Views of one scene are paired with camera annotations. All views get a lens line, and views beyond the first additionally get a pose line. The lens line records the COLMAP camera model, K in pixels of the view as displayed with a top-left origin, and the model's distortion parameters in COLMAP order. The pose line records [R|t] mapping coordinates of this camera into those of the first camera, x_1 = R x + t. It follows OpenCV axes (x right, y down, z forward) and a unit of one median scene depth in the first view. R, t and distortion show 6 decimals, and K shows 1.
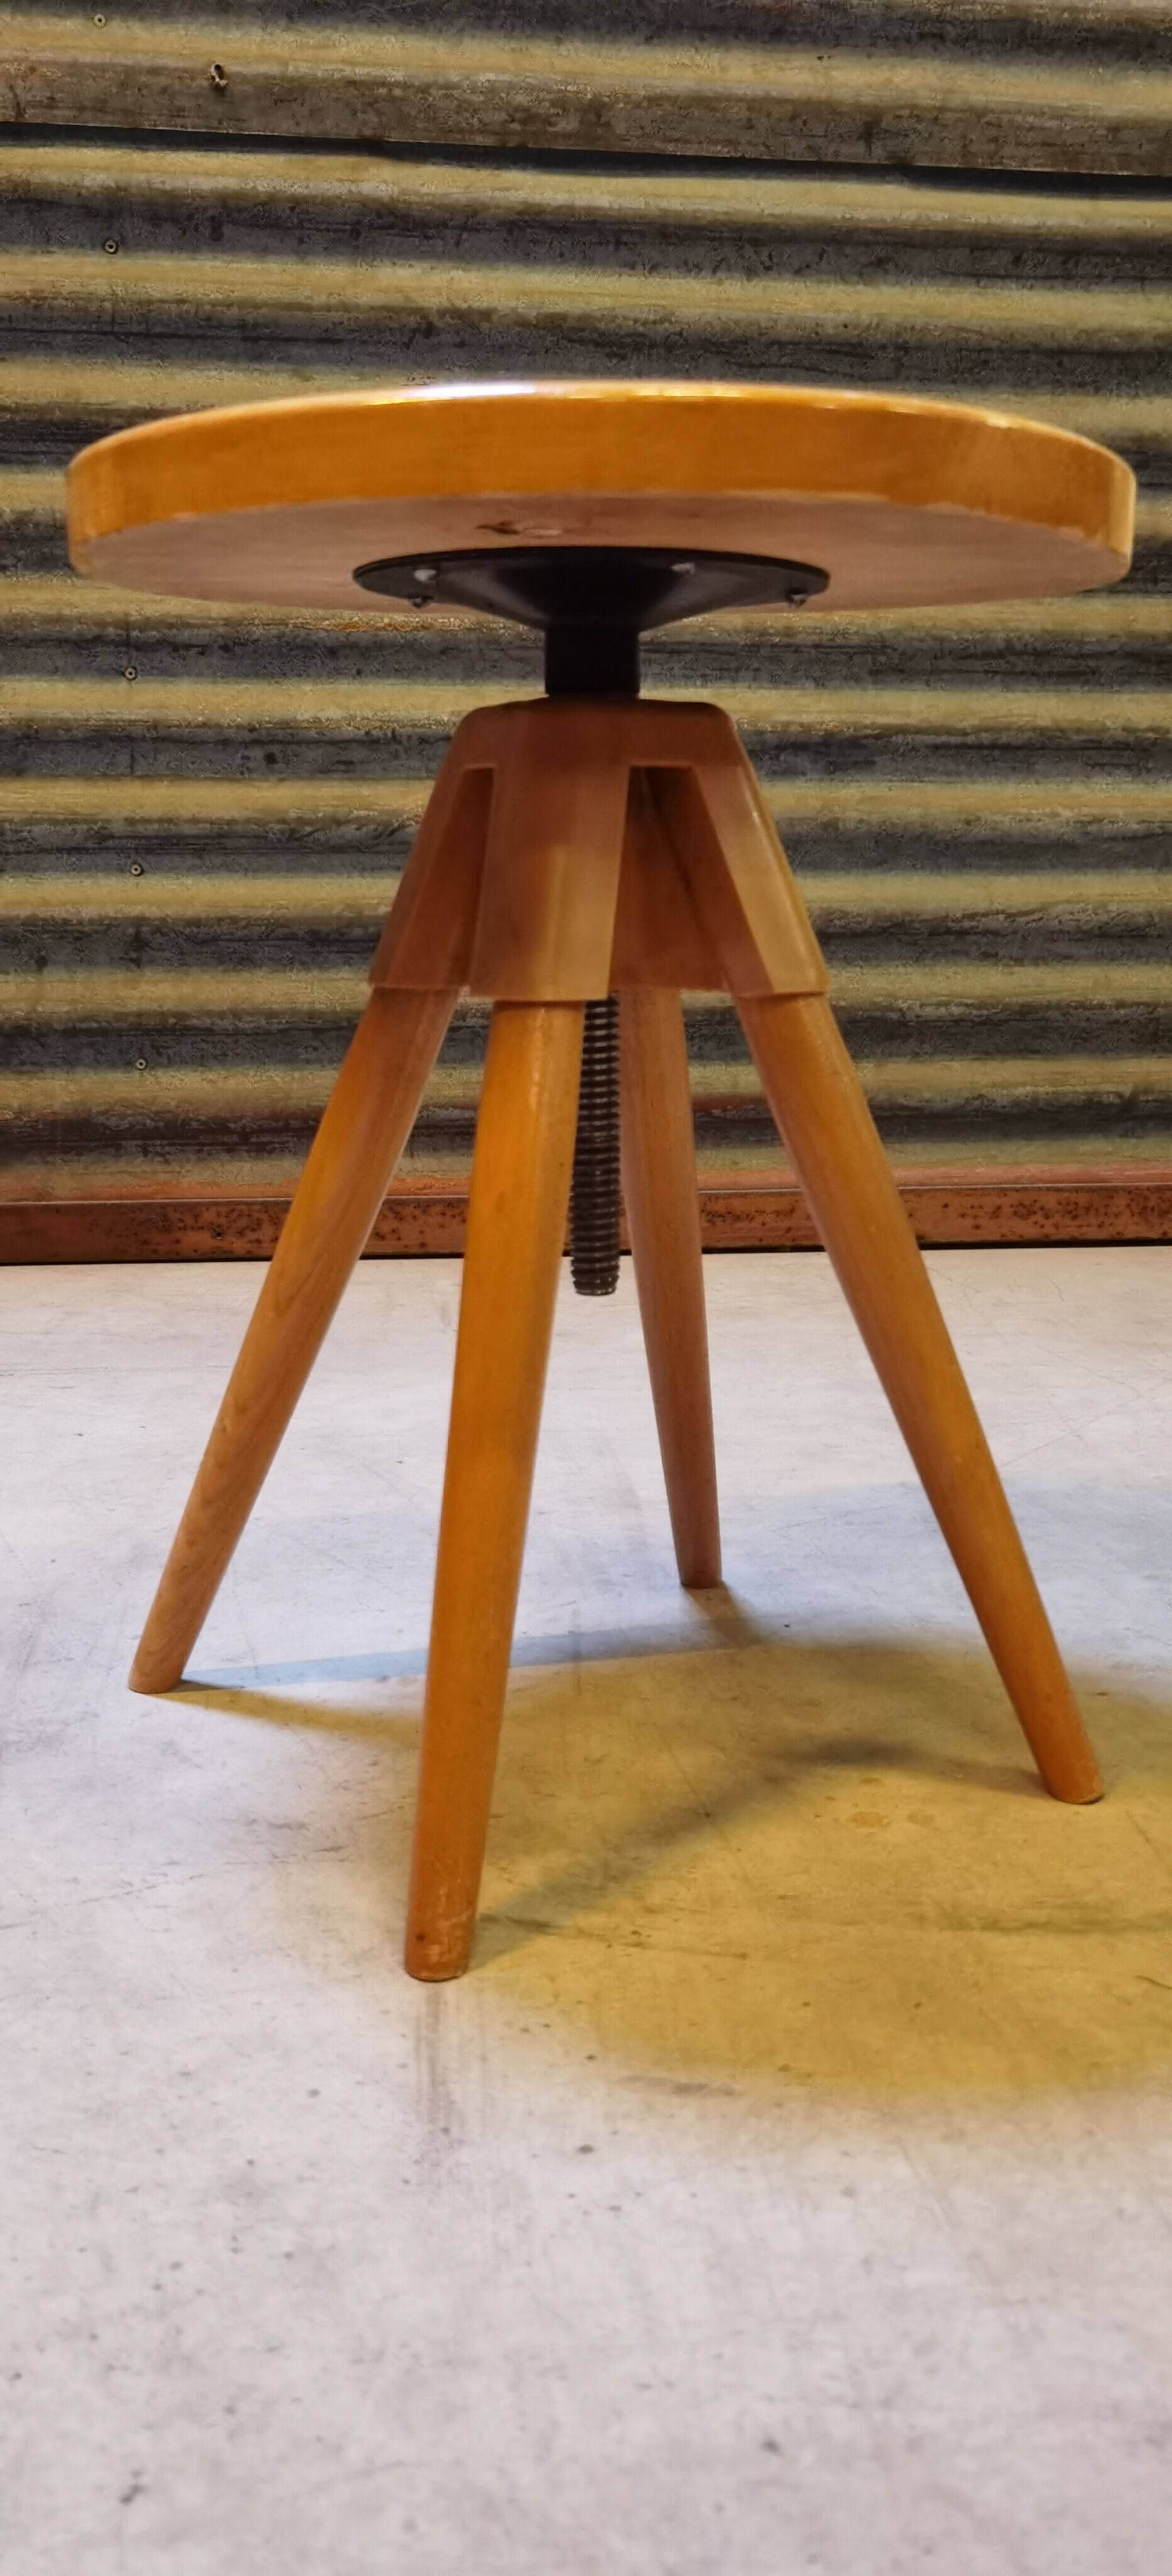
lens RADIAL K [[2087.6, 0, 570.6], [0, 2087.6, 1274.6], [0, 0, 1]] dist [-0.026366, 0.062572]
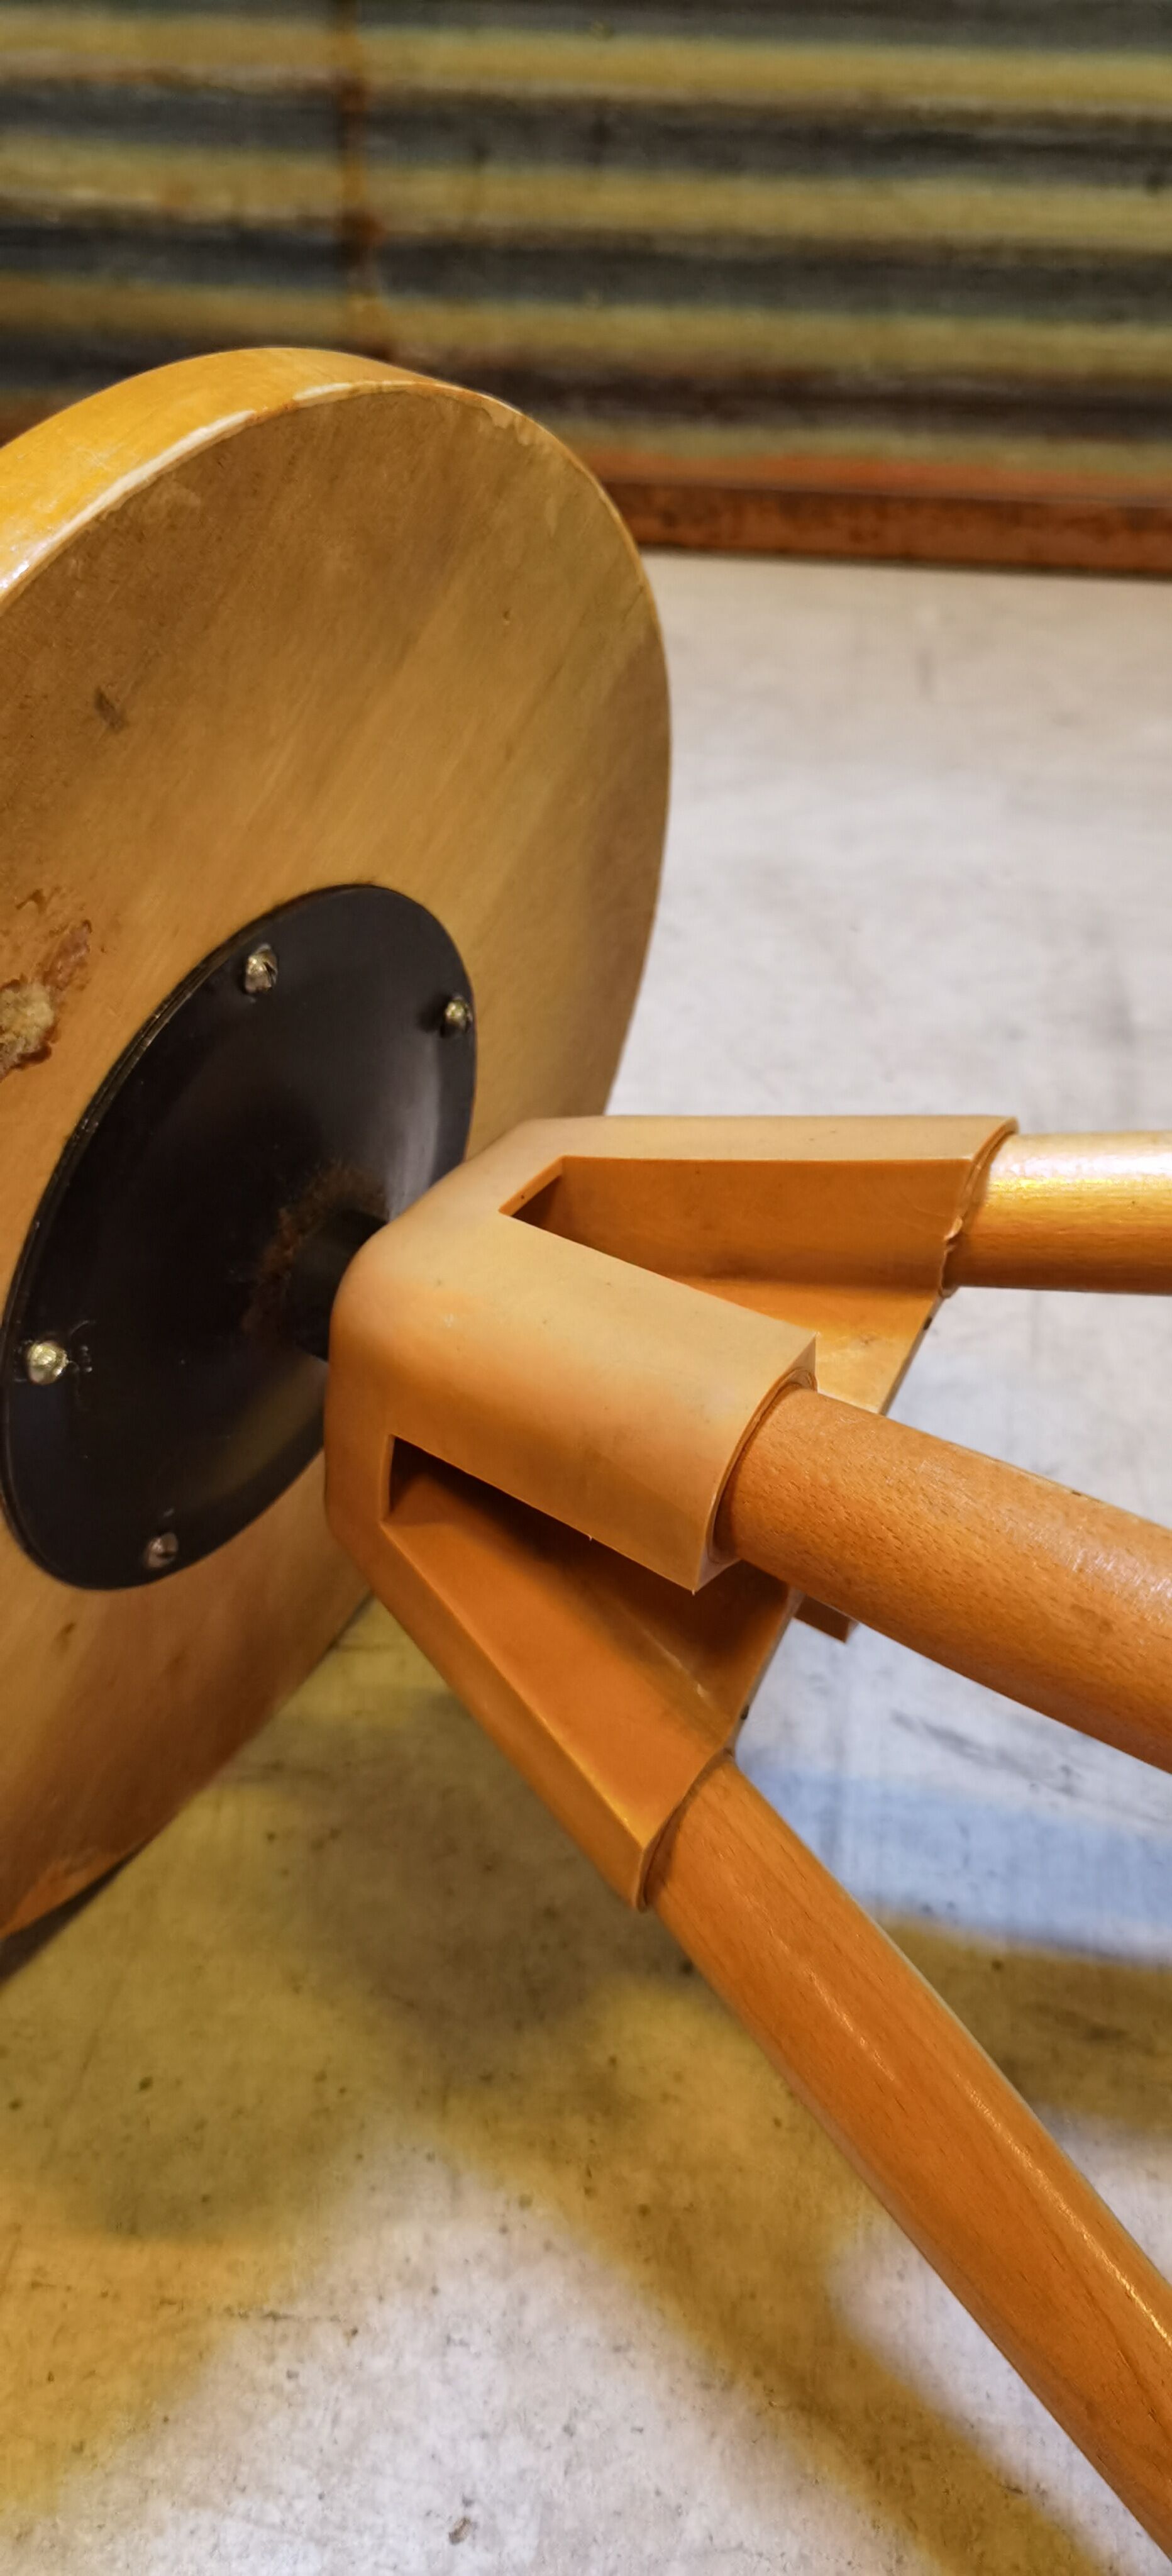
lens RADIAL K [[2087.6, 0, 605.5], [0, 2087.6, 1325.9], [0, 0, 1]] dist [-0.026366, 0.062572]
pose [[0.978666, 0.140287, -0.150110, -0.021886], [-0.064881, 0.904242, 0.422064, -0.087870], [0.194945, -0.403320, 0.894052, 0.104599]]
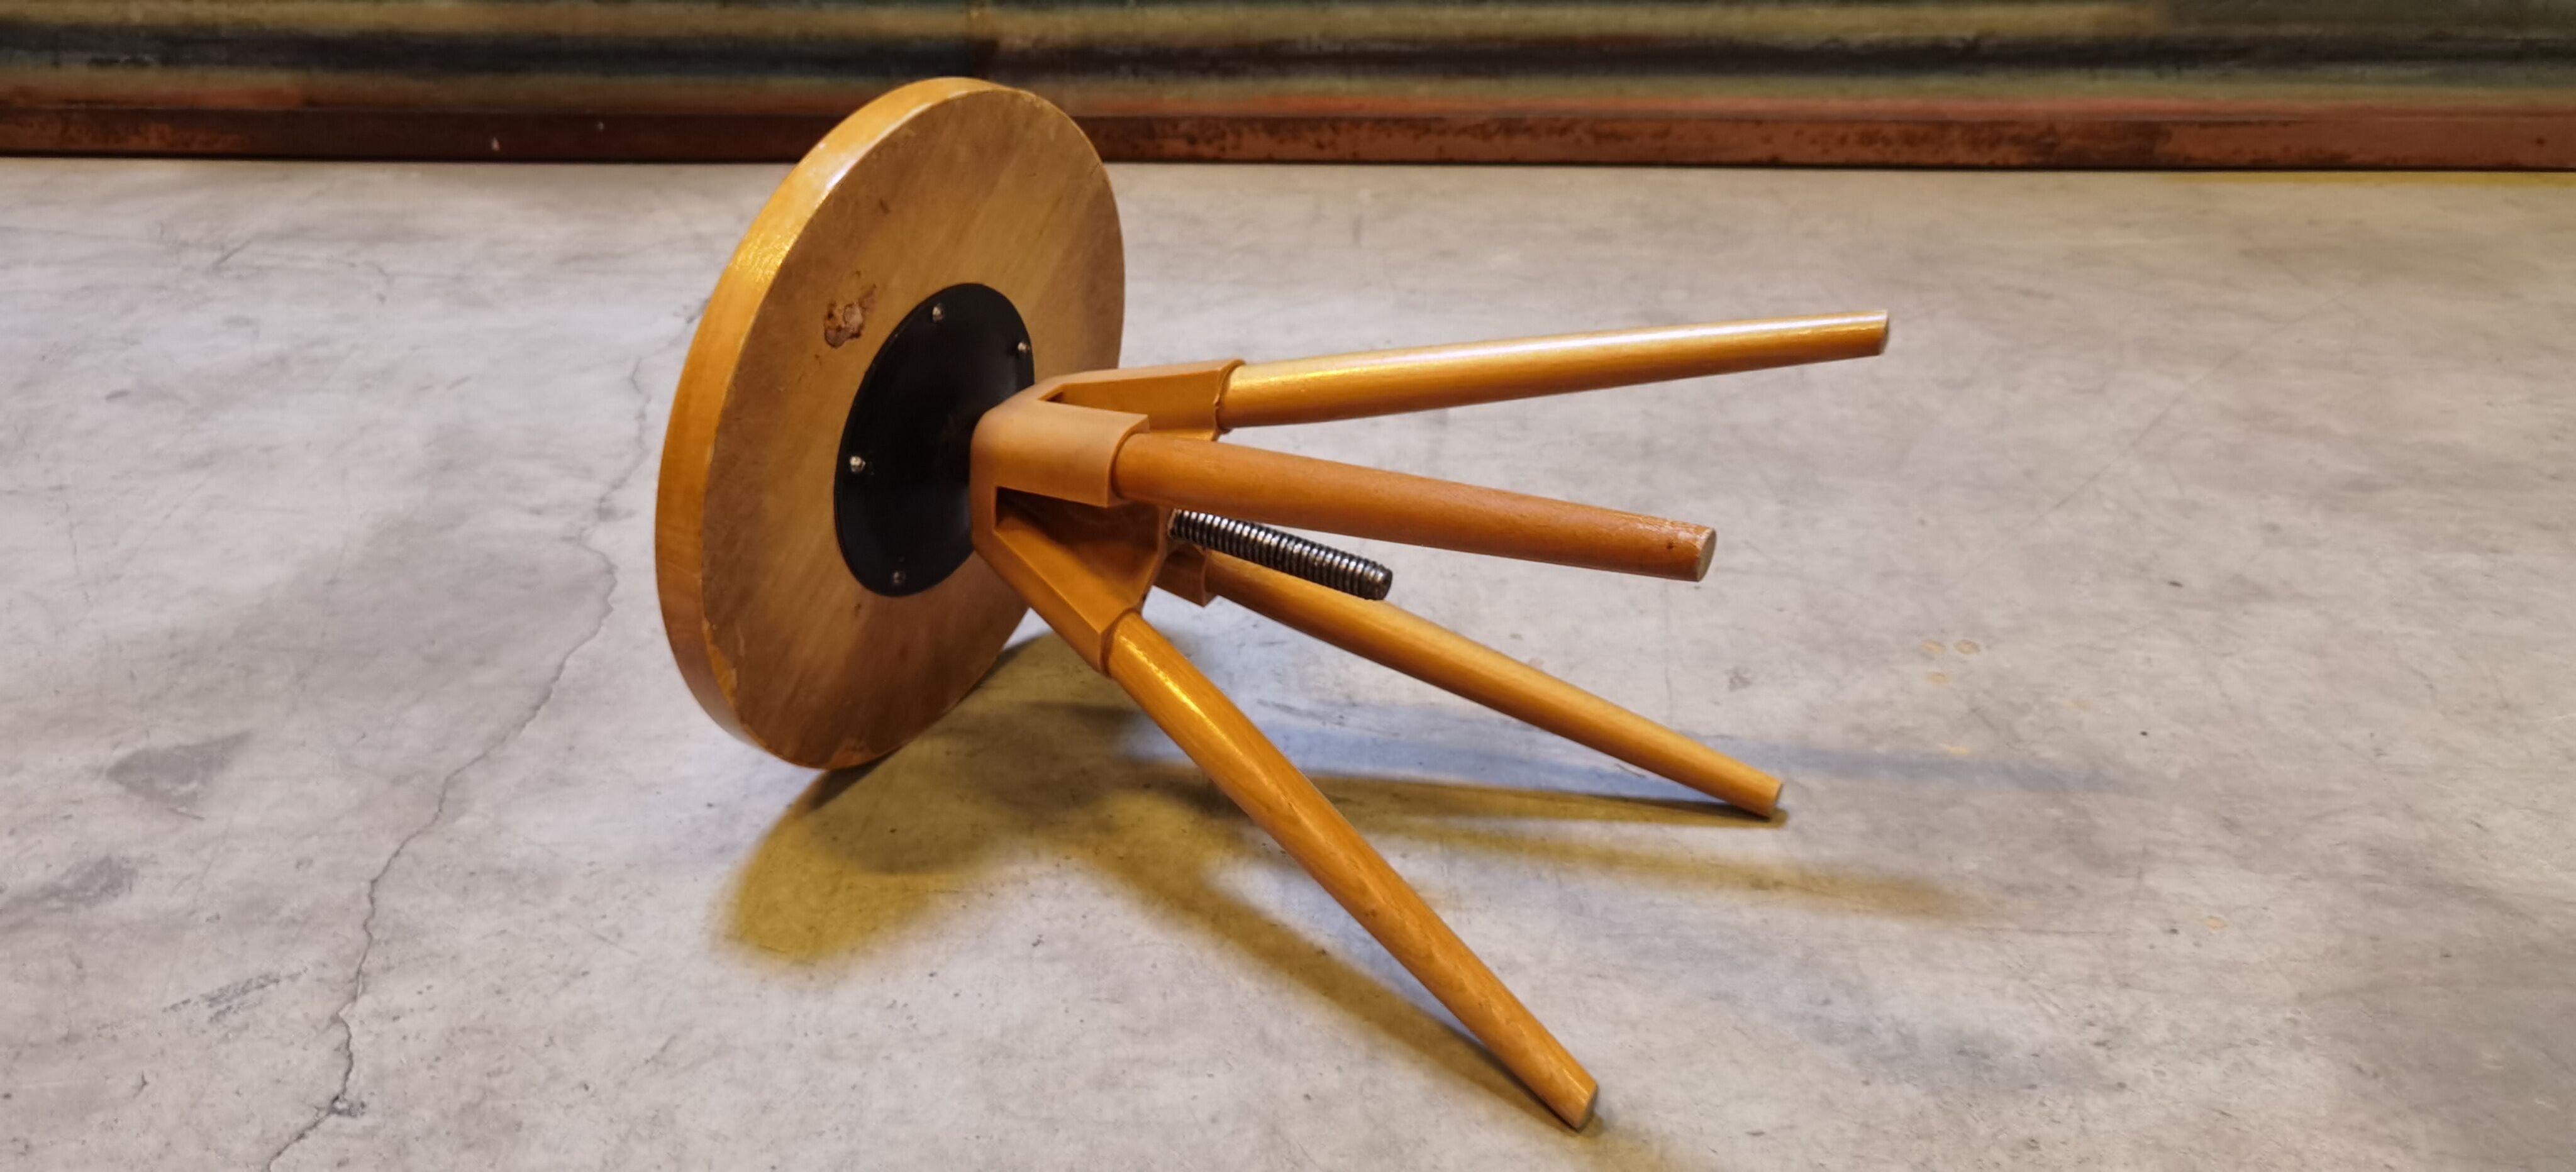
lens RADIAL K [[2087.6, 0, 1270.0], [0, 2087.6, 595.8], [0, 0, 1]] dist [-0.026366, 0.062572]
pose [[0.985132, 0.068765, -0.157438, 0.101296], [-0.023297, 0.961406, 0.274146, -0.111421], [0.170214, -0.266402, 0.948713, -0.276217]]
